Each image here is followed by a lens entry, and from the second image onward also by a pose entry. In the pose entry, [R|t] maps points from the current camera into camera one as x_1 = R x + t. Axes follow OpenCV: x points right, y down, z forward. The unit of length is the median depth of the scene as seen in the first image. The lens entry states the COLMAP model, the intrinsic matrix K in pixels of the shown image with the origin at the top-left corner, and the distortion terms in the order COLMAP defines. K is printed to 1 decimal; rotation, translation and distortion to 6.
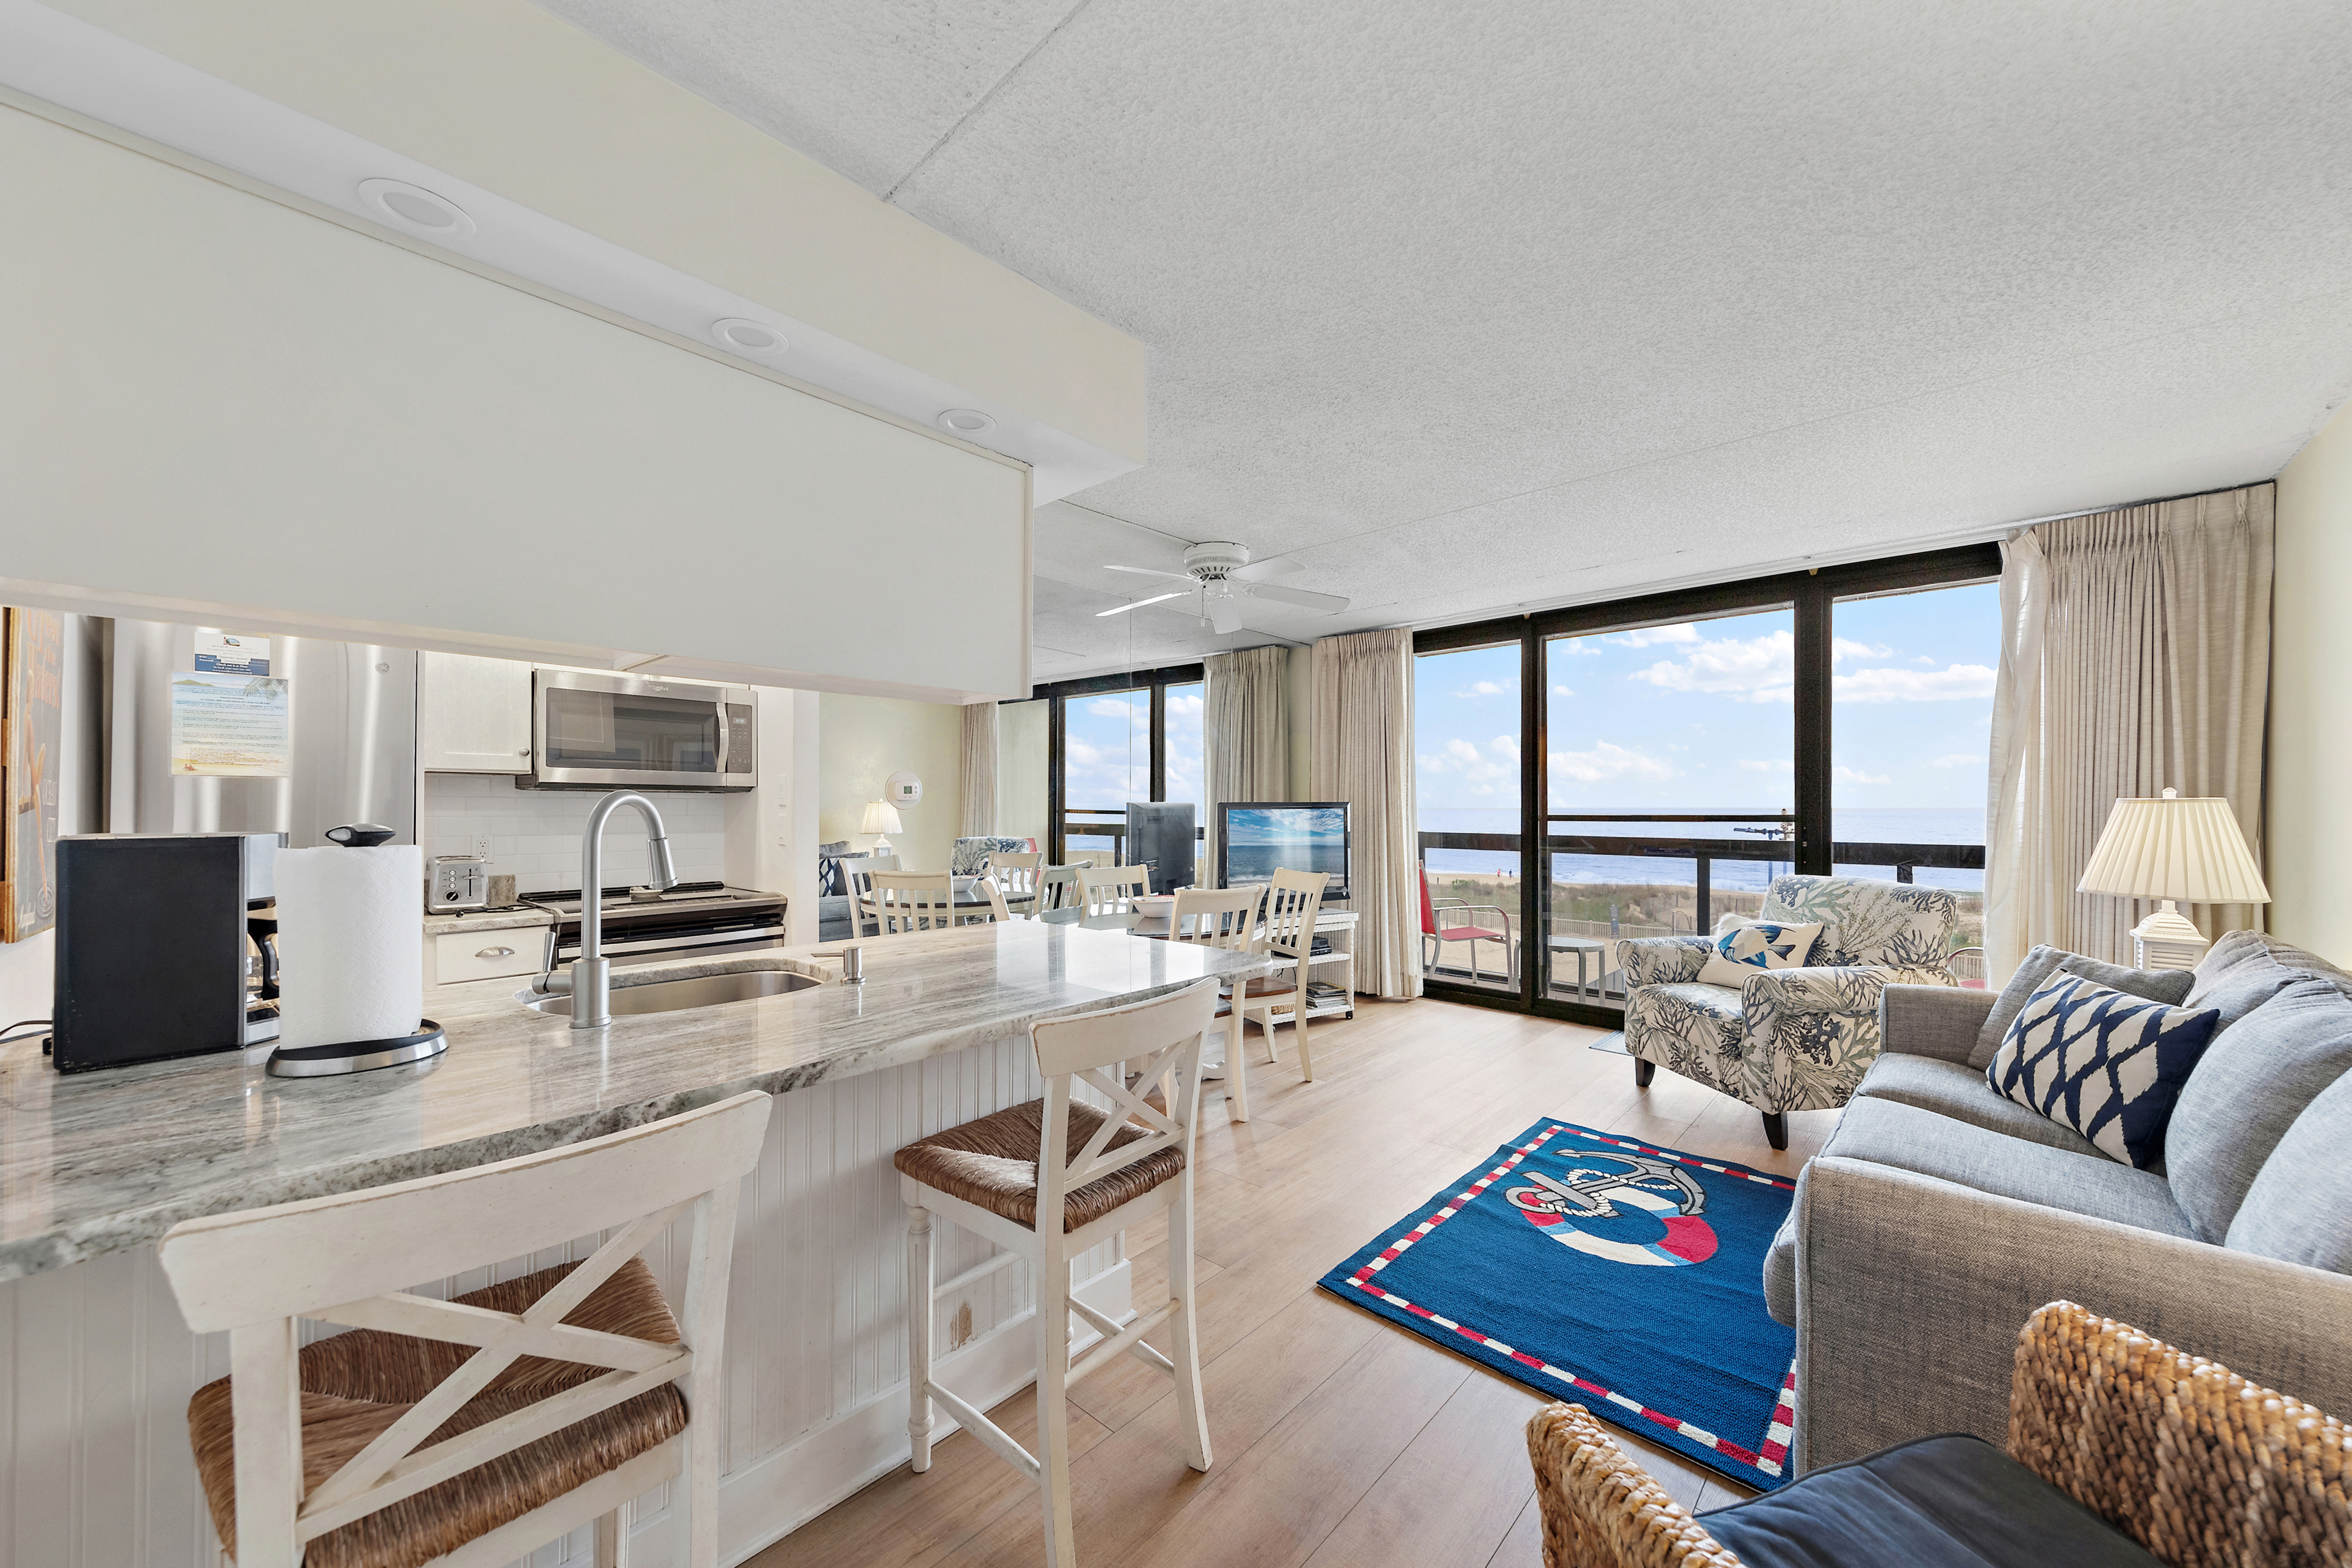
lens RADIAL K [[862.7, 0, 1180.0], [0, 862.7, 799.9], [0, 0, 1]] dist [0.002347, -0.000922]
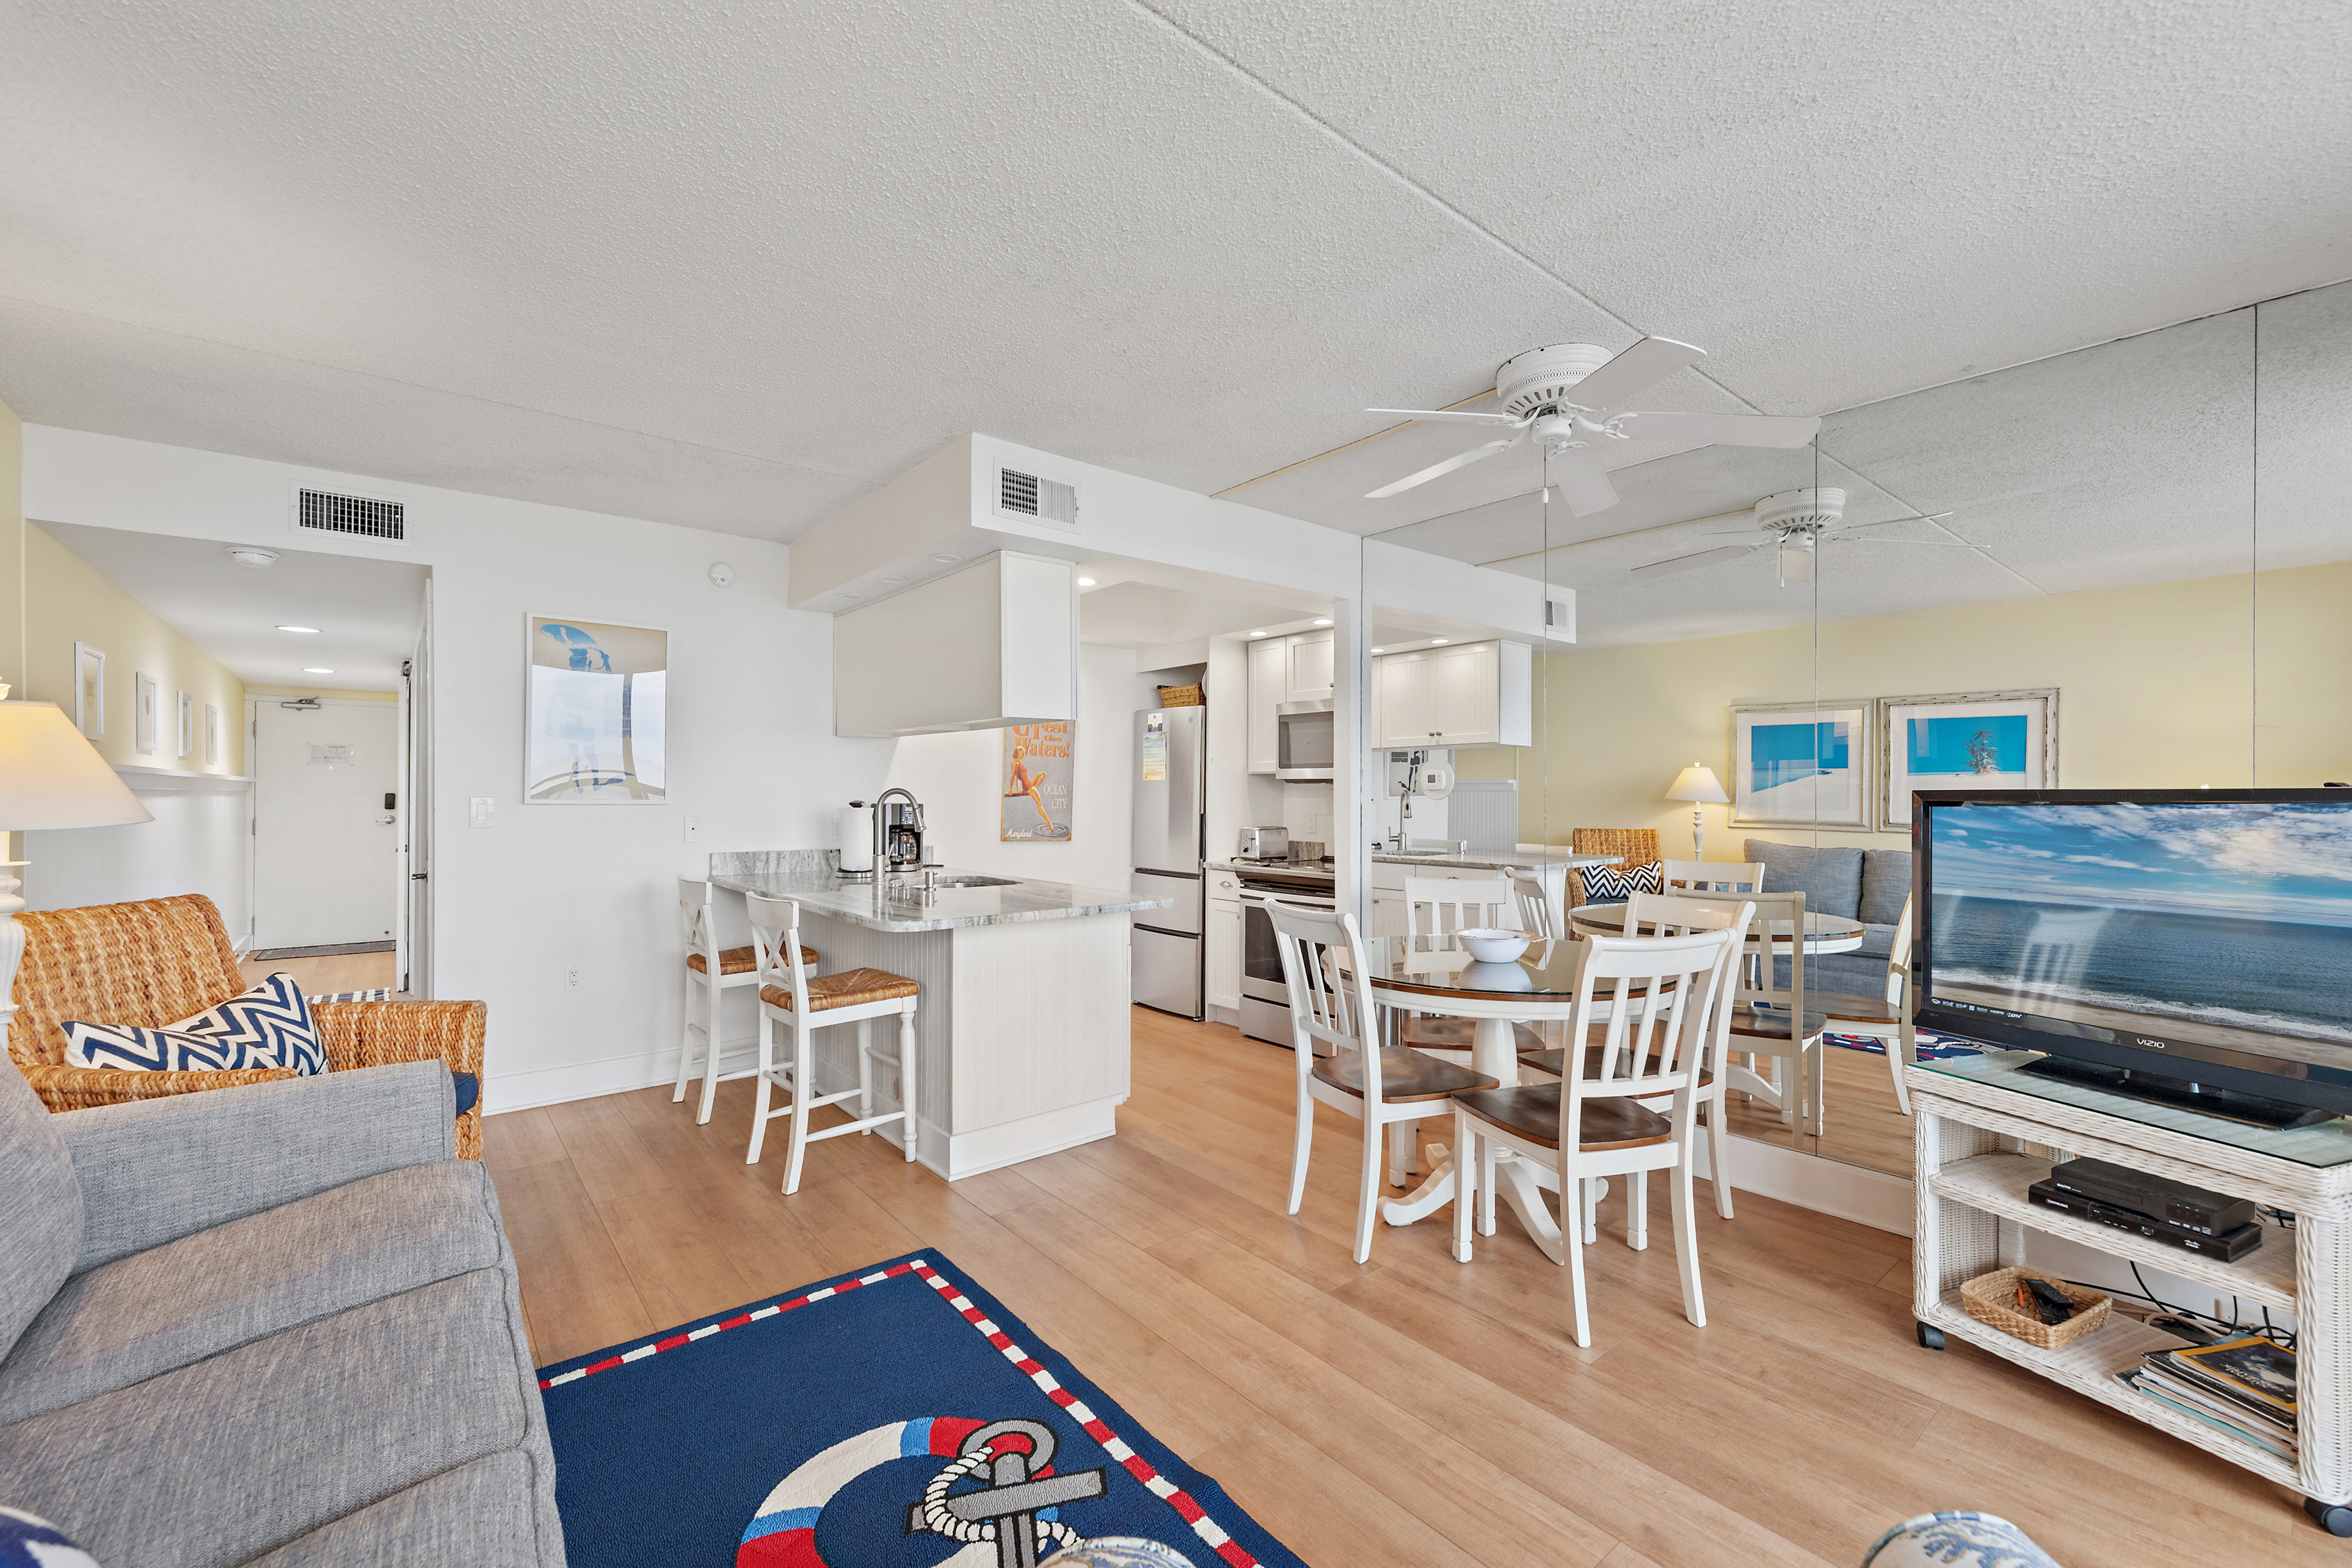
lens RADIAL K [[951.1, 0, 1159.0], [0, 951.1, 777.9], [0, 0, 1]] dist [0.005196, -0.000652]
pose [[-0.143186, -0.016624, -0.989556, 0.860501], [0.005233, 0.999832, -0.017553, 0.004937], [0.989682, -0.007692, -0.143075, 0.973765]]
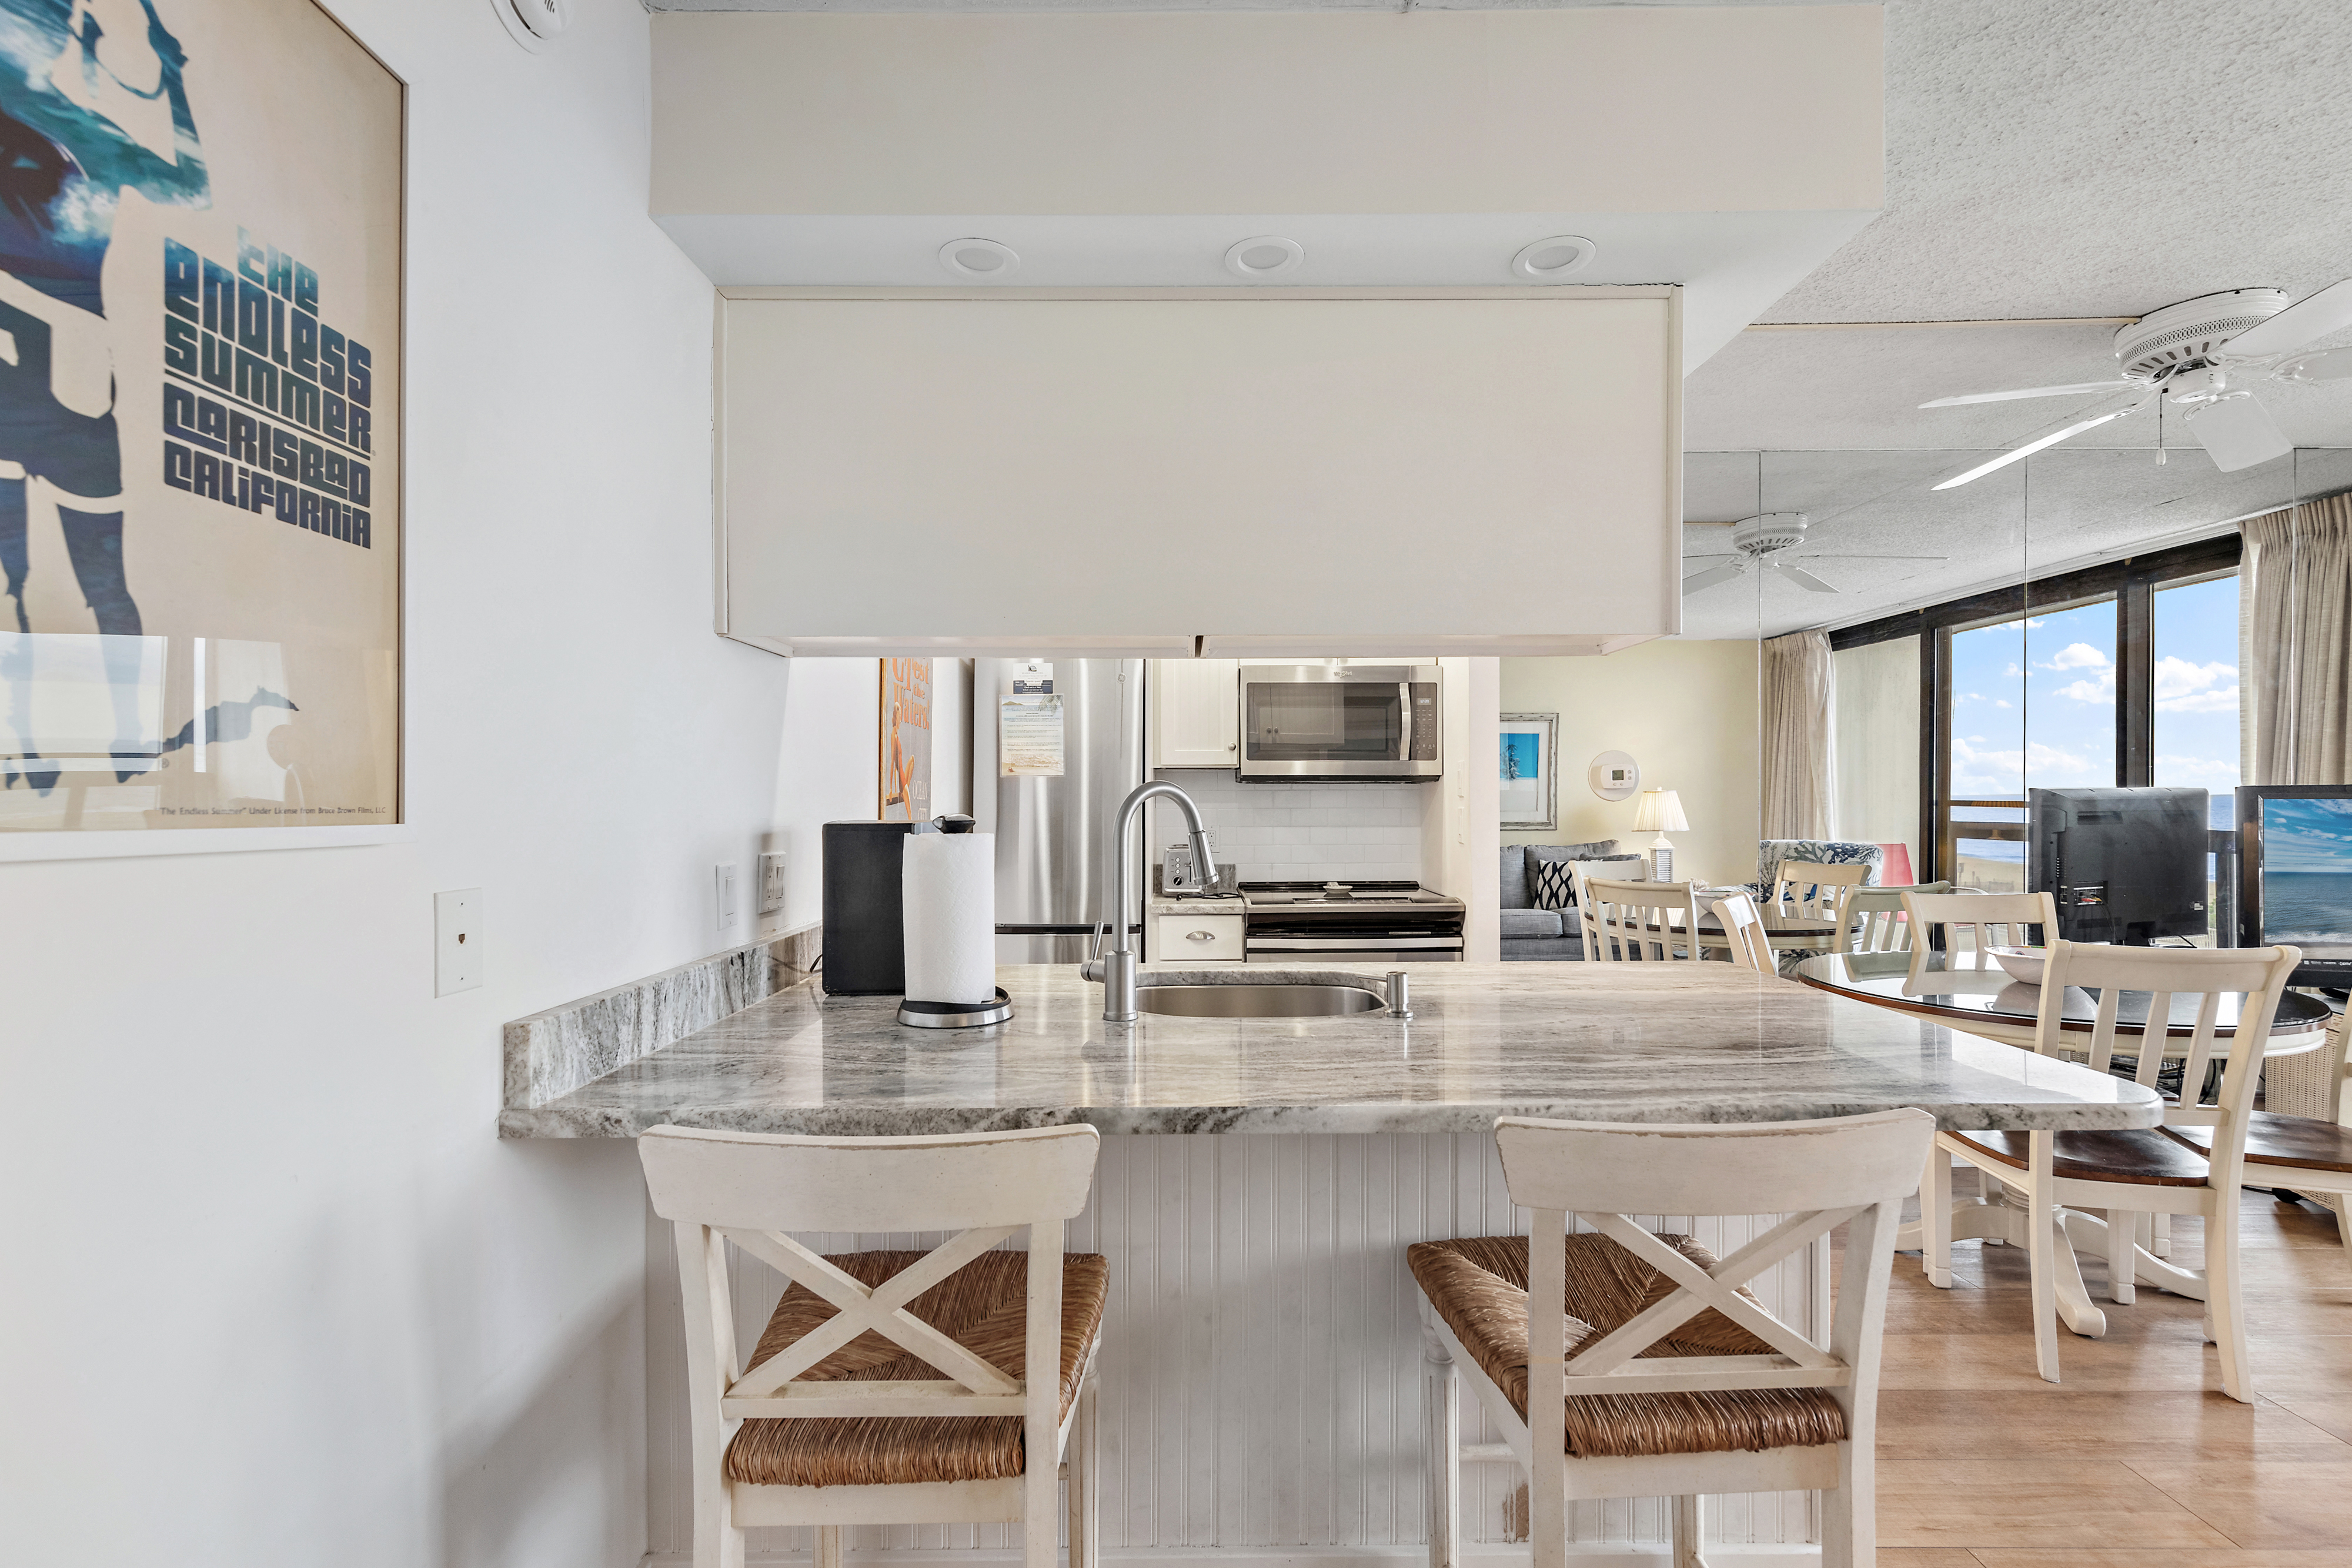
lens RADIAL K [[1015.4, 0, 1174.5], [0, 1015.4, 800.2], [0, 0, 1]] dist [0.005598, -0.000198]
pose [[0.674005, -0.003960, -0.738716, 0.096794], [0.010972, 0.999929, 0.004650, 0.002592], [0.738645, -0.011240, 0.674001, 0.115507]]
